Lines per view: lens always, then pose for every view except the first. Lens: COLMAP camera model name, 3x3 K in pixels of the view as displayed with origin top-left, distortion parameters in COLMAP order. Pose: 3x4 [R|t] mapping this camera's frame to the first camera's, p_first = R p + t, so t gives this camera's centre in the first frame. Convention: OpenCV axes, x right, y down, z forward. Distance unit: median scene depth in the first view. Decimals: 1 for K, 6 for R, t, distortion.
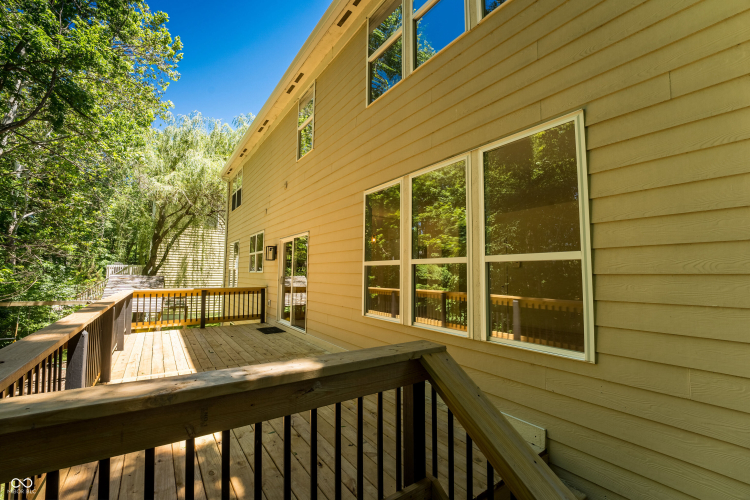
lens RADIAL K [[304.5, 0, 373.9], [0, 304.5, 253.0], [0, 0, 1]] dist [-0.027133, 0.000905]
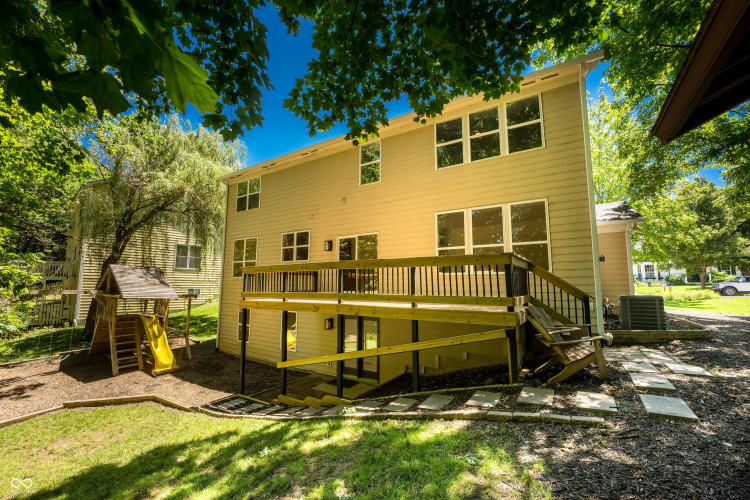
lens RADIAL K [[304.5, 0, 373.8], [0, 304.5, 248.3], [0, 0, 1]] dist [-0.027133, 0.000905]
pose [[0.934657, 0.035900, 0.353733, -1.717011], [-0.019133, 0.998526, -0.050785, 0.215329], [-0.355035, 0.040699, 0.933967, -1.075577]]
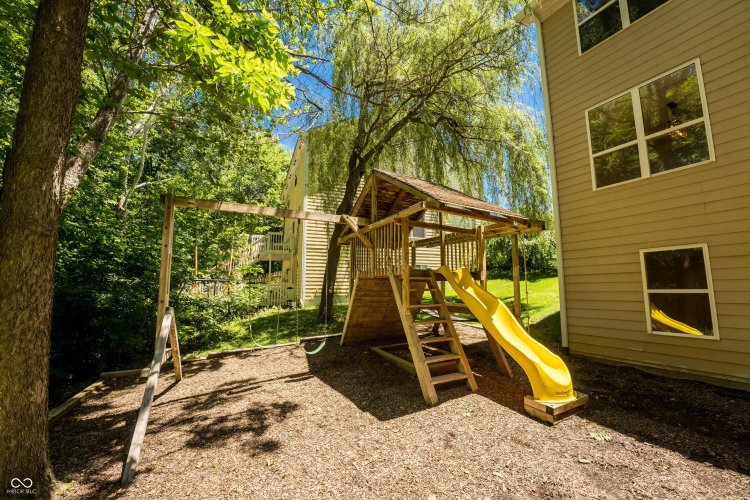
lens RADIAL K [[304.5, 0, 370.6], [0, 304.5, 250.1], [0, 0, 1]] dist [-0.027133, 0.000905]
pose [[0.990354, -0.033960, -0.134335, -3.437085], [0.026907, 0.998180, -0.053974, 0.989498], [0.135924, 0.049839, 0.989465, 2.017241]]
